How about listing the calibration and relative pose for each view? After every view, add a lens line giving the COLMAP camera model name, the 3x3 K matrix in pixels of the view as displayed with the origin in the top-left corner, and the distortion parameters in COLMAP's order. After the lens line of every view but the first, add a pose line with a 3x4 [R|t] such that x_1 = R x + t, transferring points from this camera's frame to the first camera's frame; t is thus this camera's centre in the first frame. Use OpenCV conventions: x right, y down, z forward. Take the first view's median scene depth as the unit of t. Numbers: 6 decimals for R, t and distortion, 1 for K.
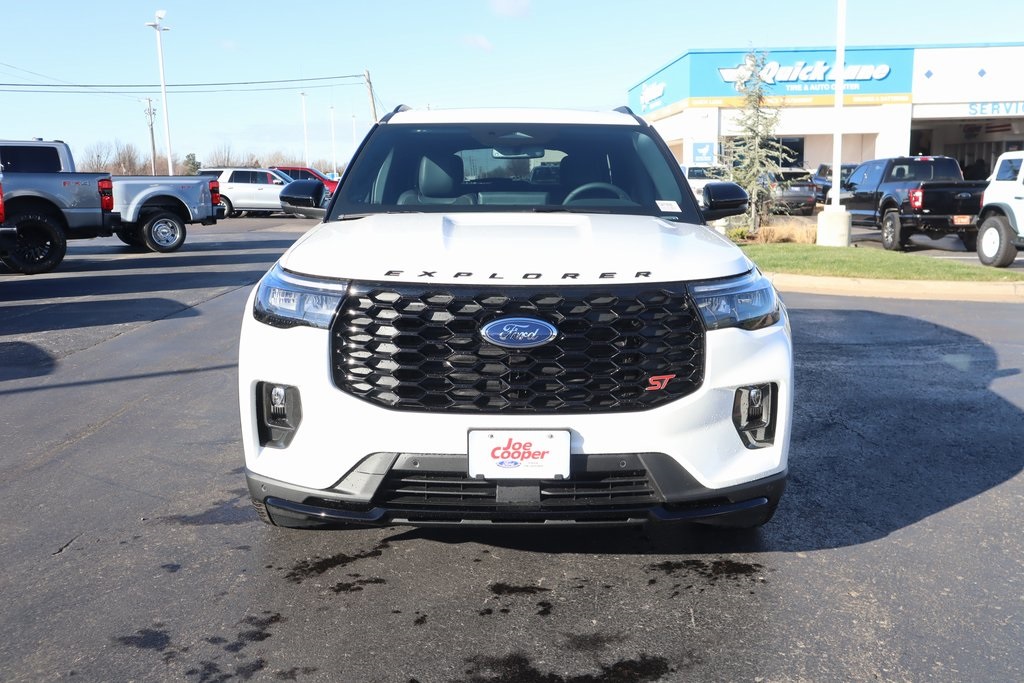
lens RADIAL K [[926.9, 0, 507.4], [0, 926.9, 344.2], [0, 0, 1]] dist [-0.040532, 0.053434]
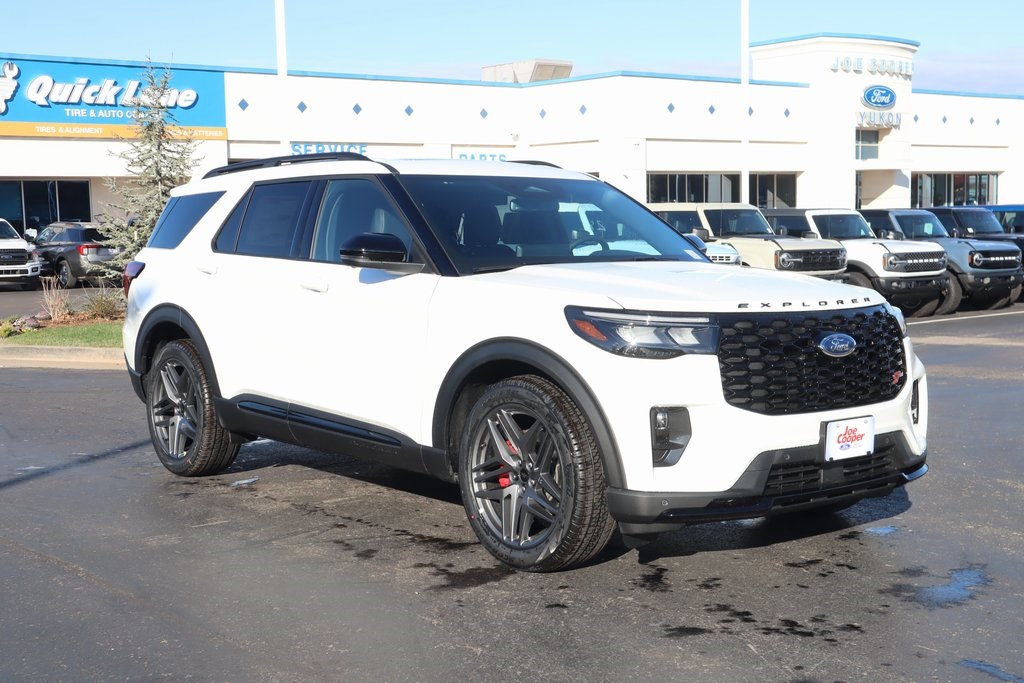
lens RADIAL K [[1355.7, 0, 509.9], [0, 1355.7, 337.7], [0, 0, 1]] dist [0.037955, 0.000000]
pose [[0.771691, -0.051710, 0.633892, -1.392334], [0.117609, 0.991102, -0.062326, 0.037519], [-0.625029, 0.122648, 0.770906, -0.166107]]
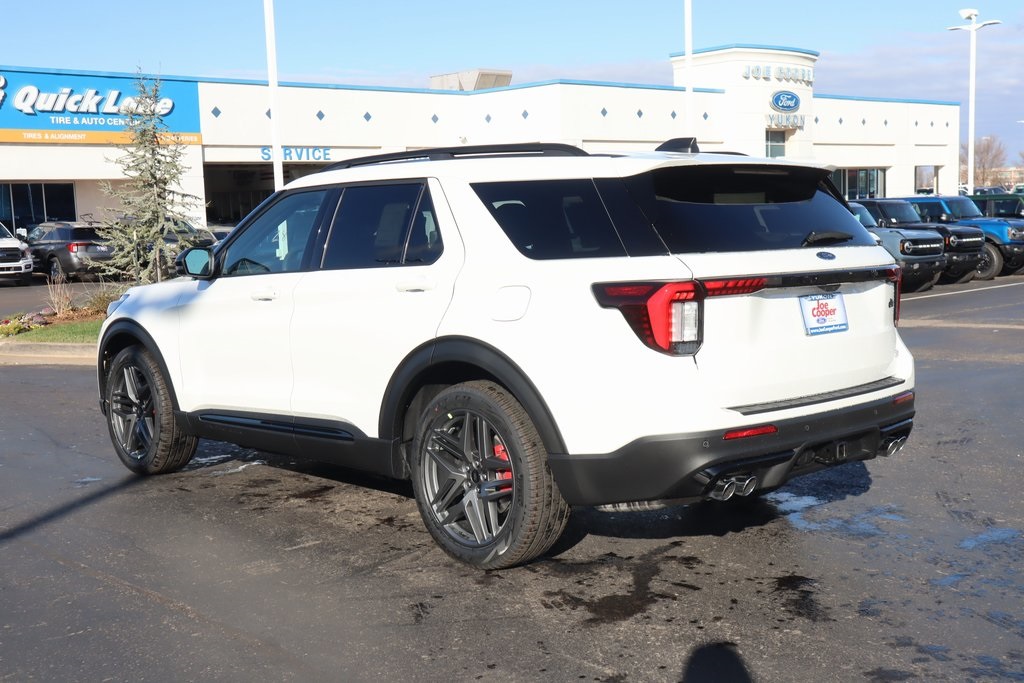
lens RADIAL K [[1194.5, 0, 513.8], [0, 1194.5, 346.1], [0, 0, 1]] dist [0.034333, 0.000000]
pose [[0.732193, -0.081159, 0.676245, -1.386553], [0.138108, 0.989940, -0.030727, -0.056346], [-0.666948, 0.115893, 0.736036, 0.210822]]
